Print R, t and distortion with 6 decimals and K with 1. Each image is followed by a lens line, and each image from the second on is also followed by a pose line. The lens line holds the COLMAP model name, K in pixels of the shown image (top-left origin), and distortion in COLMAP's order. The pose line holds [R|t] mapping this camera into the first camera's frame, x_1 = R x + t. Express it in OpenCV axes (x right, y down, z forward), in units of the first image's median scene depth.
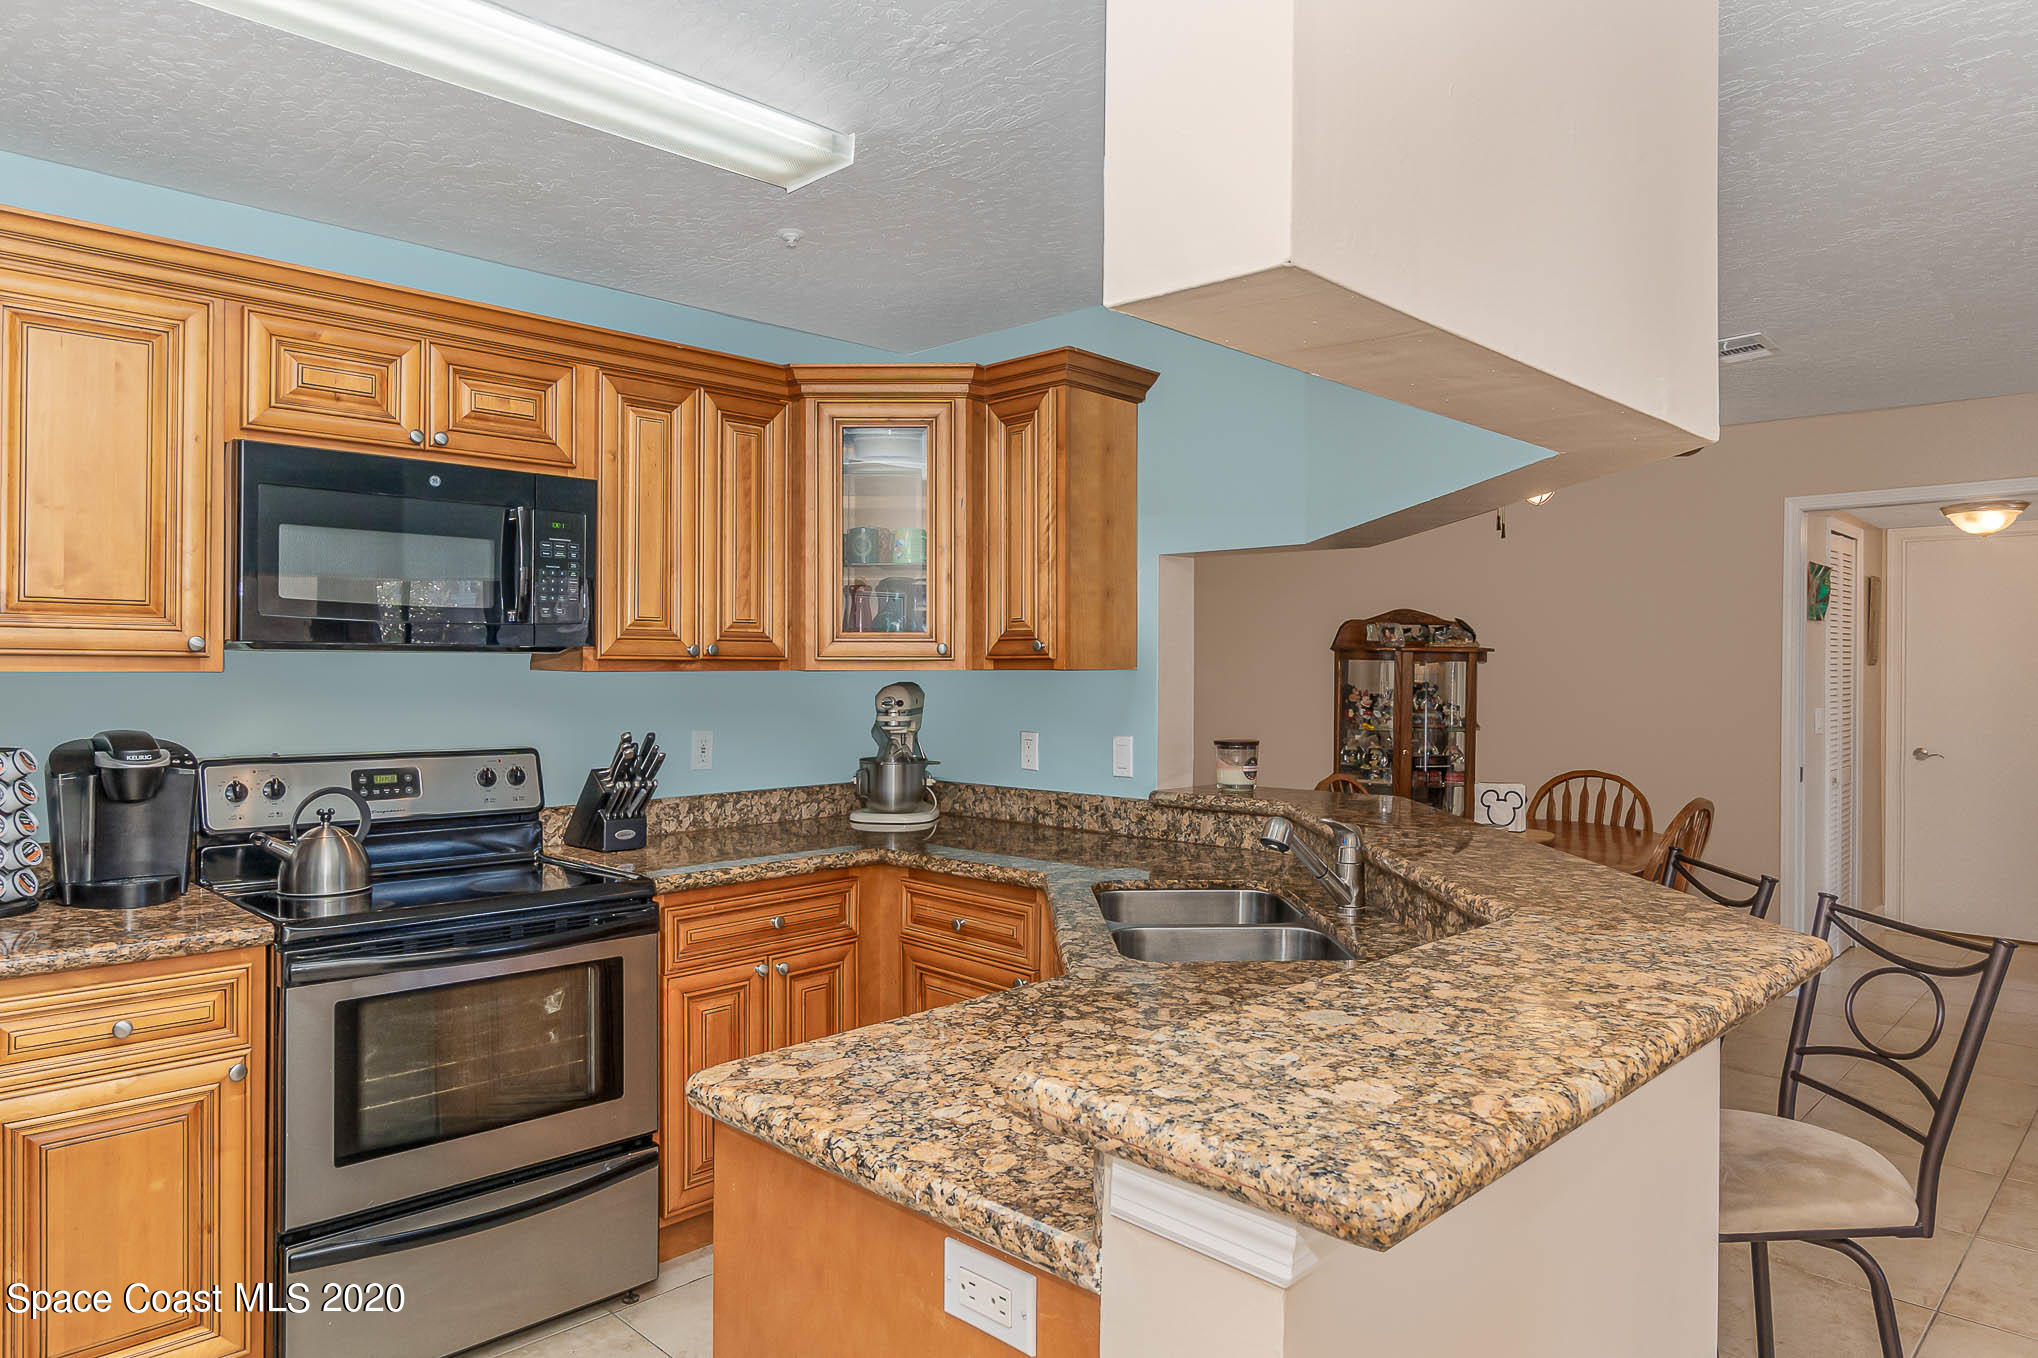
lens RADIAL K [[1264.1, 0, 1019.7], [0, 1264.1, 679.9], [0, 0, 1]] dist [0.004301, 0.002284]
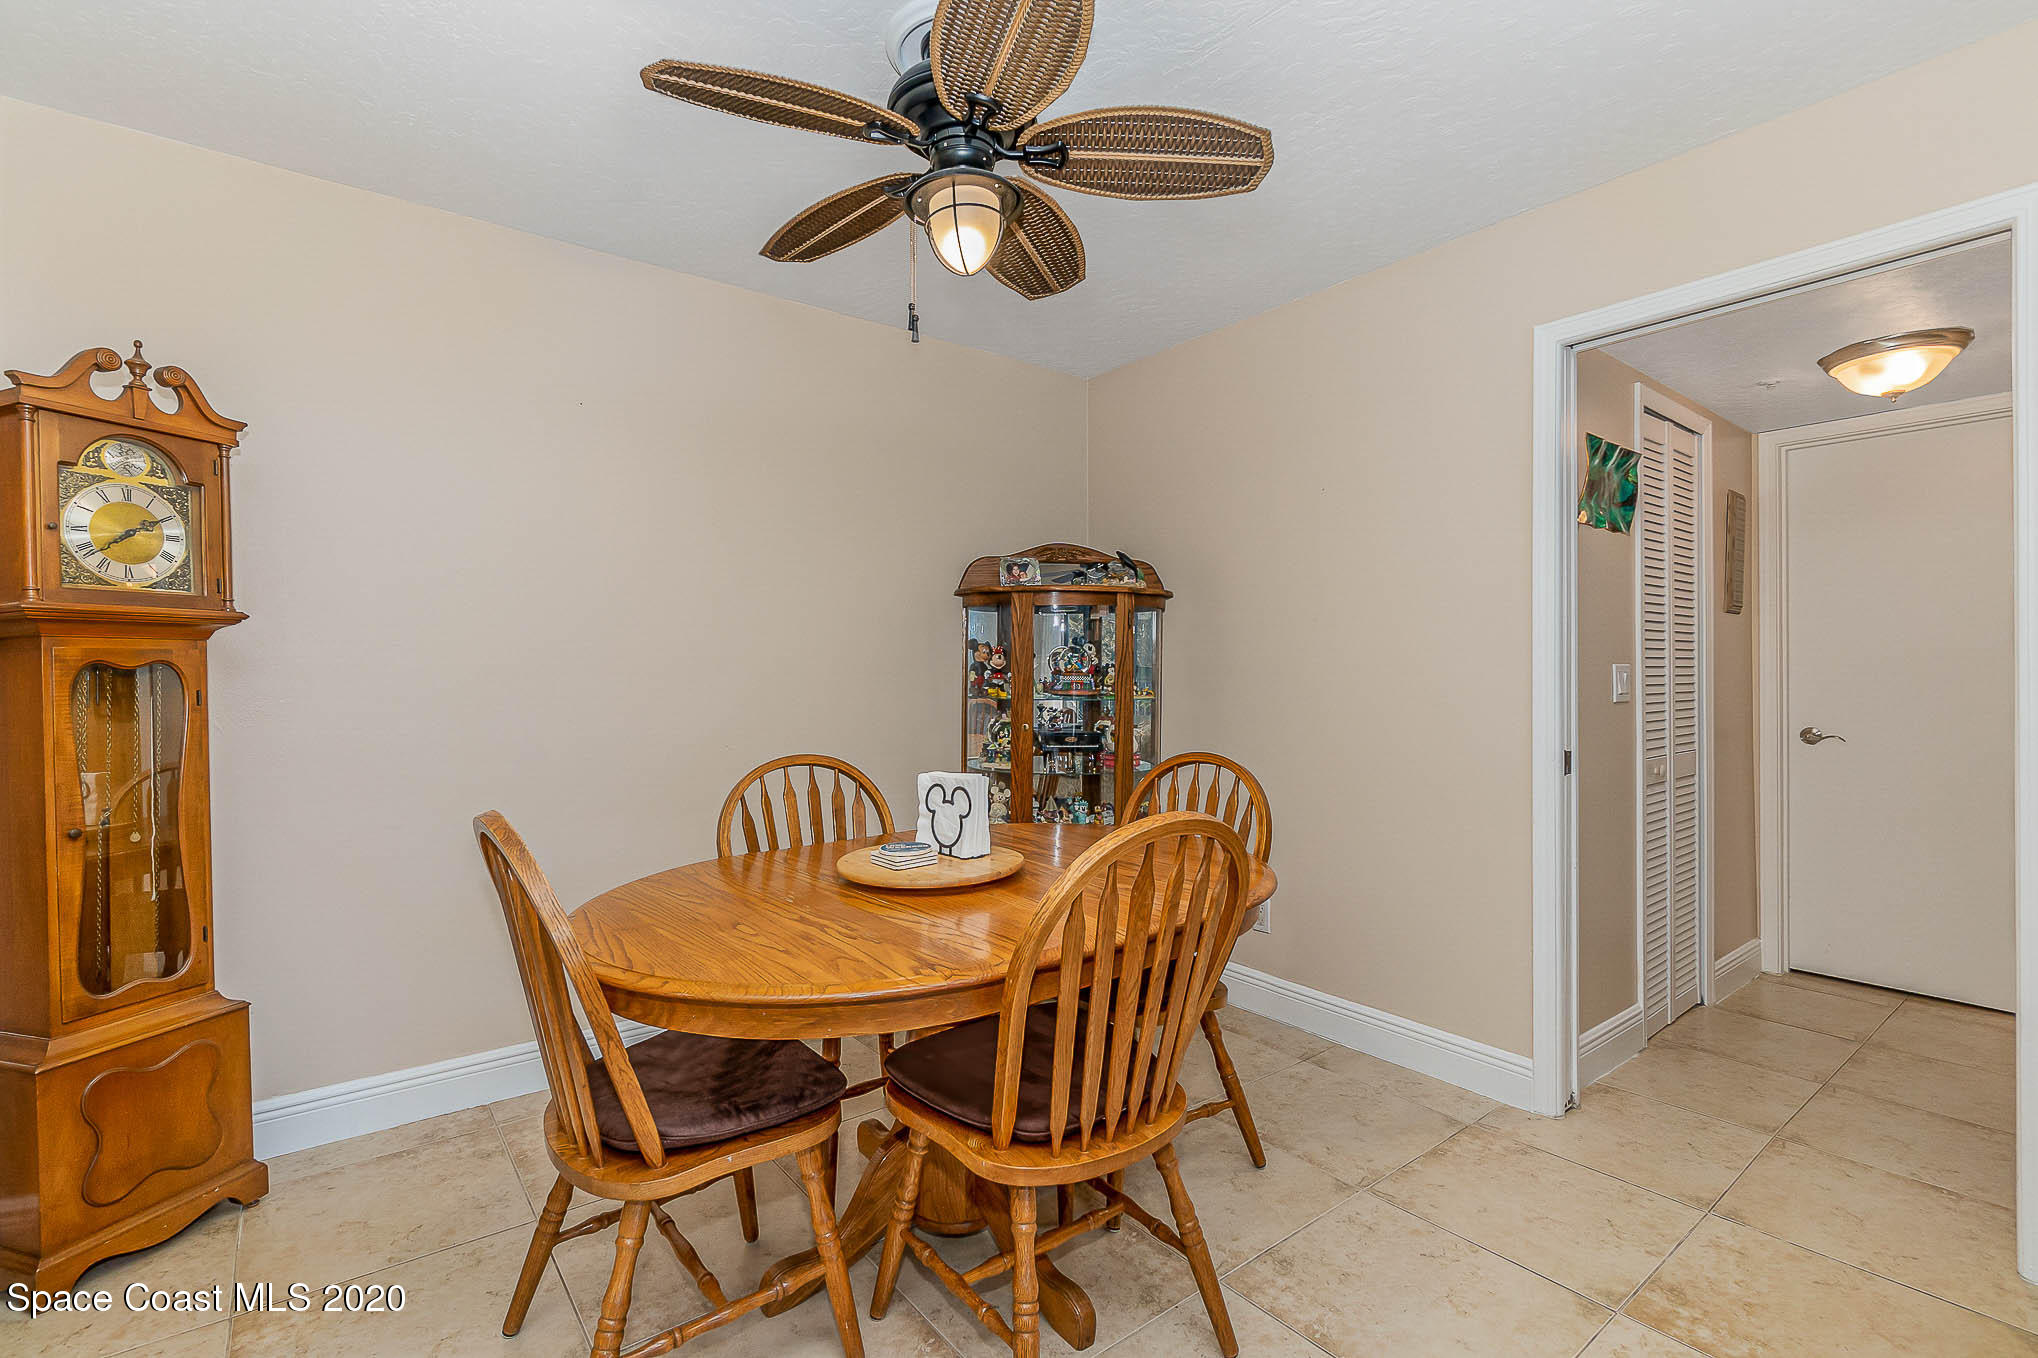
lens RADIAL K [[904.1, 0, 1016.7], [0, 904.1, 674.2], [0, 0, 1]] dist [-0.003515, -0.000525]
pose [[0.989266, -0.004203, -0.146065, 0.366594], [0.001591, 0.999837, -0.017994, 0.034446], [0.146117, 0.017568, 0.989111, 0.459971]]
